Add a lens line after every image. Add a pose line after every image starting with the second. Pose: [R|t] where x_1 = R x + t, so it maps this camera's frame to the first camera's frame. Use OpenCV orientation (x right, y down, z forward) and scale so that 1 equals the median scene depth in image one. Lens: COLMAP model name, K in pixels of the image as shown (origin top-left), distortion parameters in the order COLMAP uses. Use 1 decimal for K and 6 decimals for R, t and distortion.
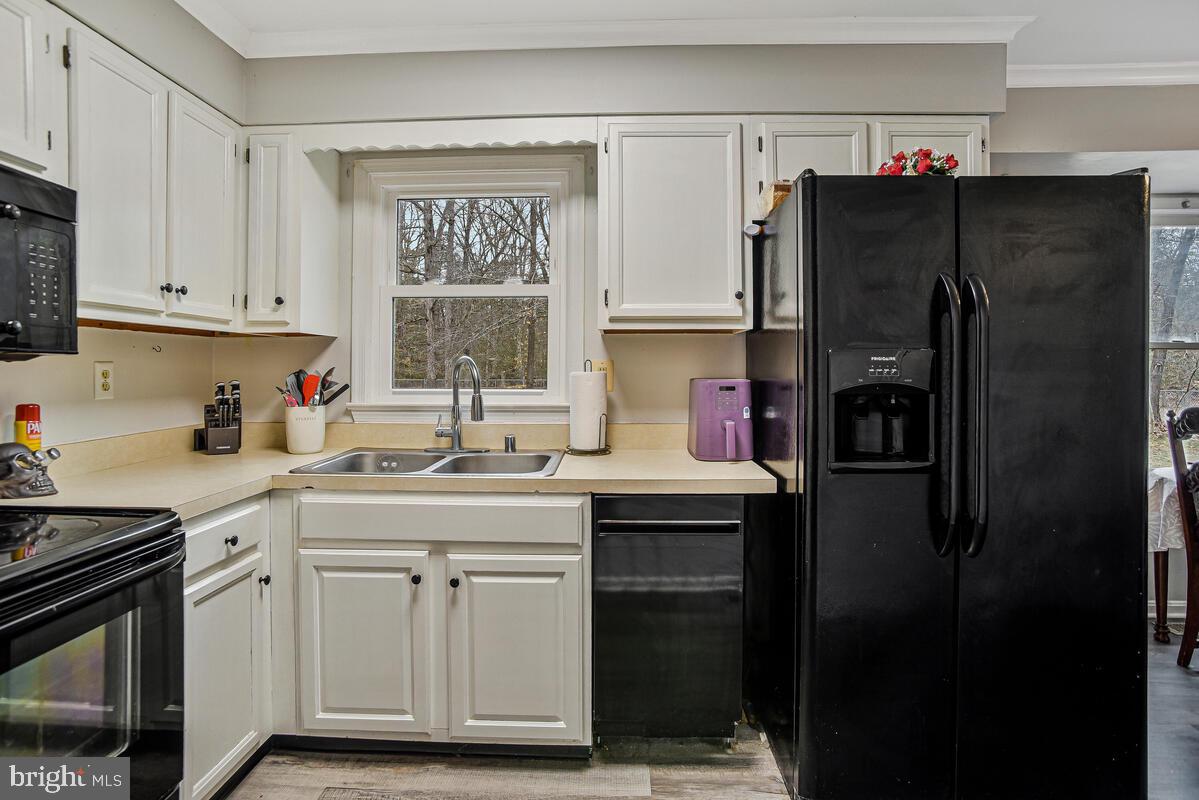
lens RADIAL K [[612.5, 0, 593.7], [0, 612.5, 372.0], [0, 0, 1]] dist [-0.011751, 0.001799]
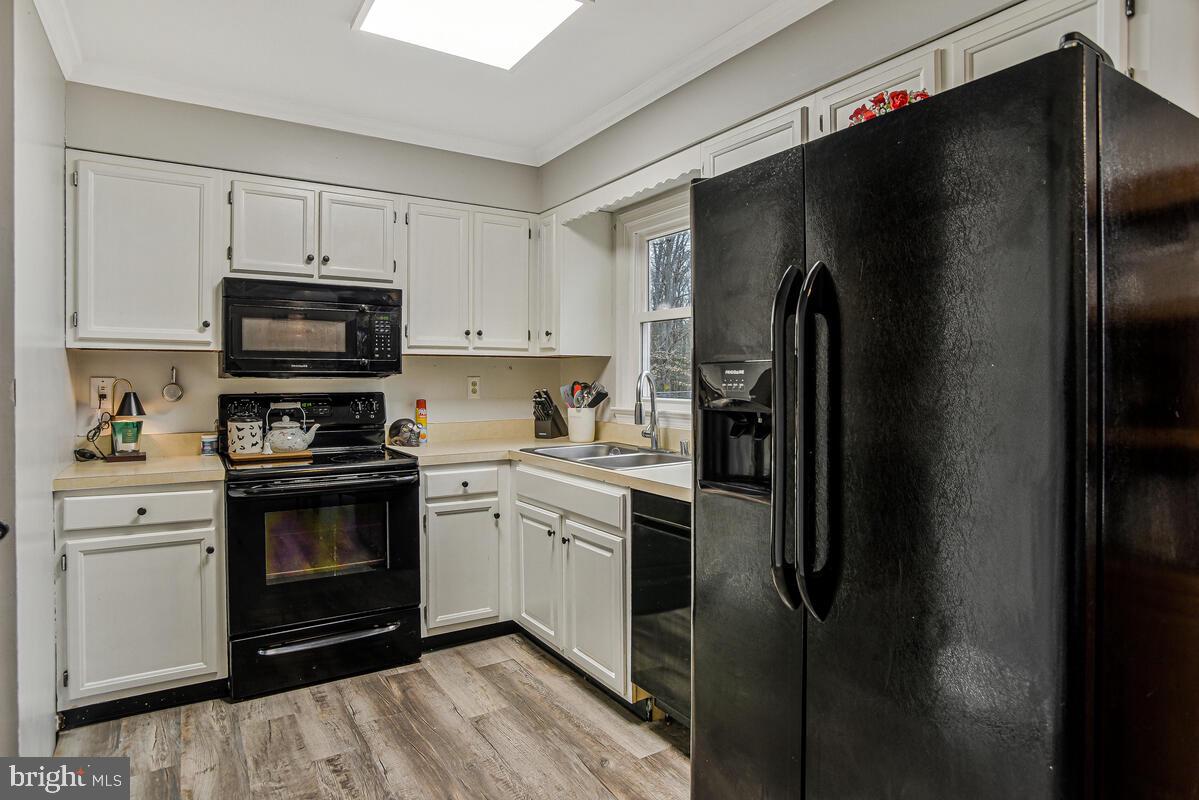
lens RADIAL K [[689.7, 0, 599.2], [0, 689.7, 392.5], [0, 0, 1]] dist [0.002982, 0.000173]
pose [[0.570513, 0.015994, -0.821133, 1.032836], [-0.001809, 0.999832, 0.018217, -0.008169], [0.821287, -0.008907, 0.570446, 0.197825]]
